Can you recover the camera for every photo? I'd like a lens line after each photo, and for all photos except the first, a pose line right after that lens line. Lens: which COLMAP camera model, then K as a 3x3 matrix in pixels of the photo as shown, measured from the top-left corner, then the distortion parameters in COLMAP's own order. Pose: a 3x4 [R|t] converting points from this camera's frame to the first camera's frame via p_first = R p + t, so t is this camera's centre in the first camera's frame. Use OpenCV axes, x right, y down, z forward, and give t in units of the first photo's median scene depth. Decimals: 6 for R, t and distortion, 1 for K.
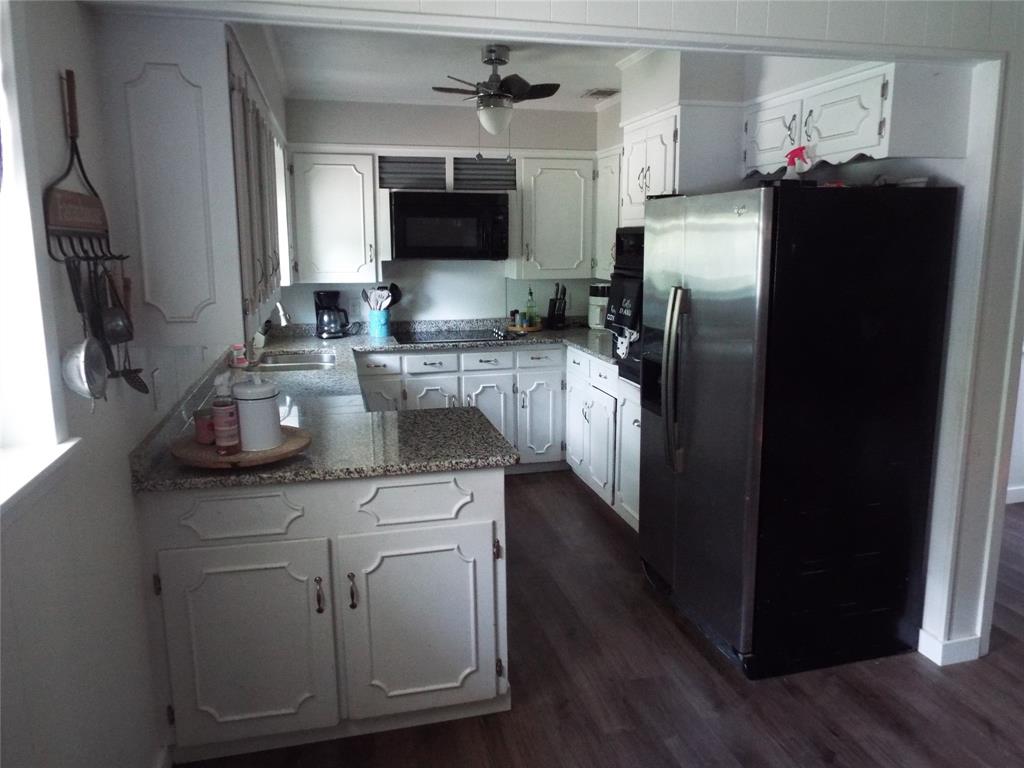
lens RADIAL K [[744.2, 0, 518.4], [0, 744.2, 381.6], [0, 0, 1]] dist [-0.009438, 0.002304]
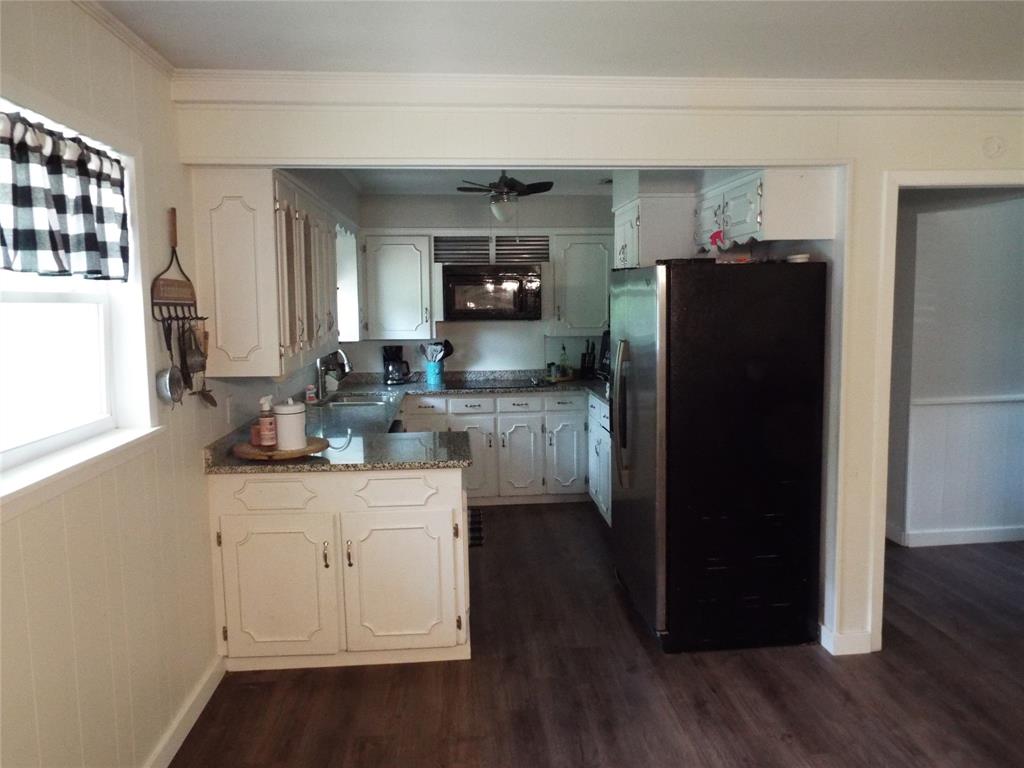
lens RADIAL K [[738.7, 0, 512.0], [0, 738.7, 384.0], [0, 0, 1]] dist [-0.008638, 0.002154]
pose [[0.985922, 0.009955, -0.166910, 0.143744], [-0.022770, 0.996921, -0.075040, 0.028196], [0.165649, 0.077784, 0.983112, -0.160186]]
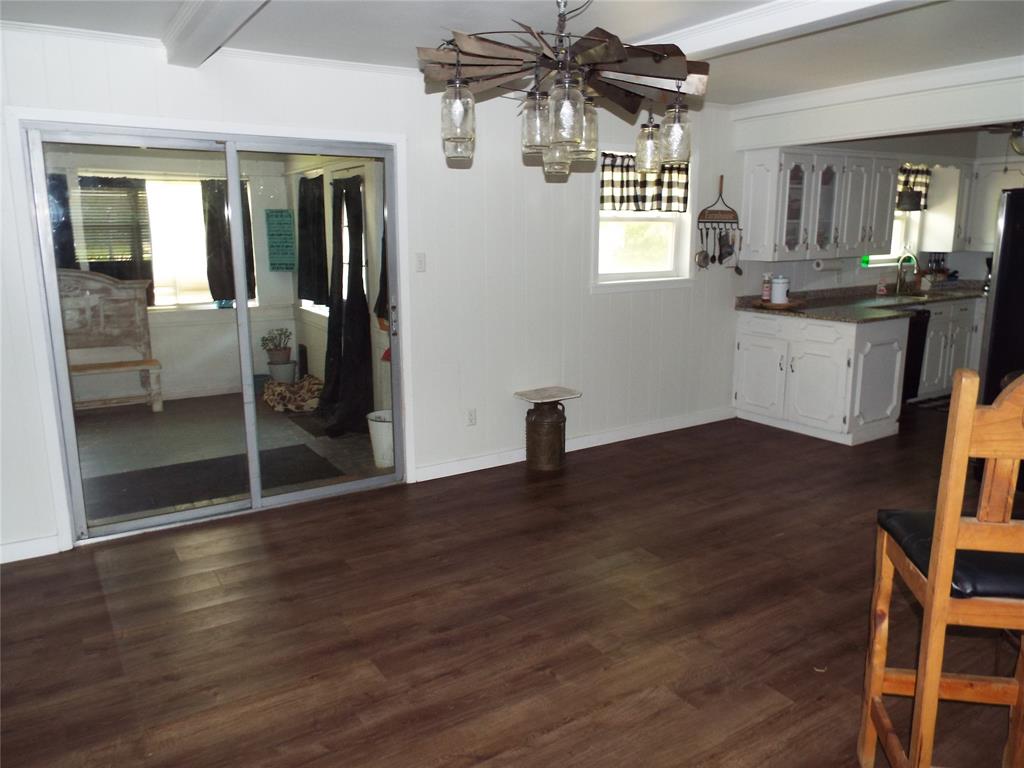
lens RADIAL K [[744.2, 0, 518.4], [0, 744.2, 381.6], [0, 0, 1]] dist [-0.009438, 0.002304]
pose [[0.312343, 0.191576, -0.930452, 0.845635], [-0.172049, 0.974665, 0.142925, 0.065069], [0.934260, 0.115442, 0.337390, -0.323845]]
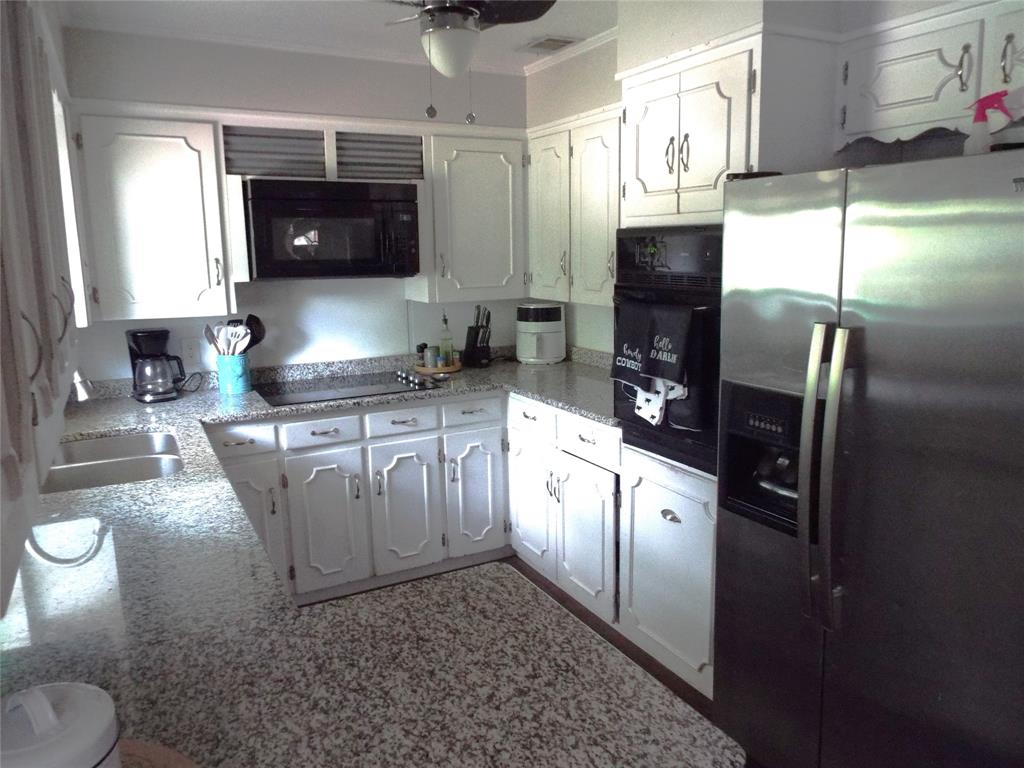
lens RADIAL K [[744.2, 0, 518.4], [0, 744.2, 381.6], [0, 0, 1]] dist [-0.009438, 0.002304]
pose [[0.969833, -0.055145, 0.237453, -0.101046], [0.057948, 0.998308, -0.004834, -0.055804], [-0.236785, 0.018448, 0.971387, 0.294410]]
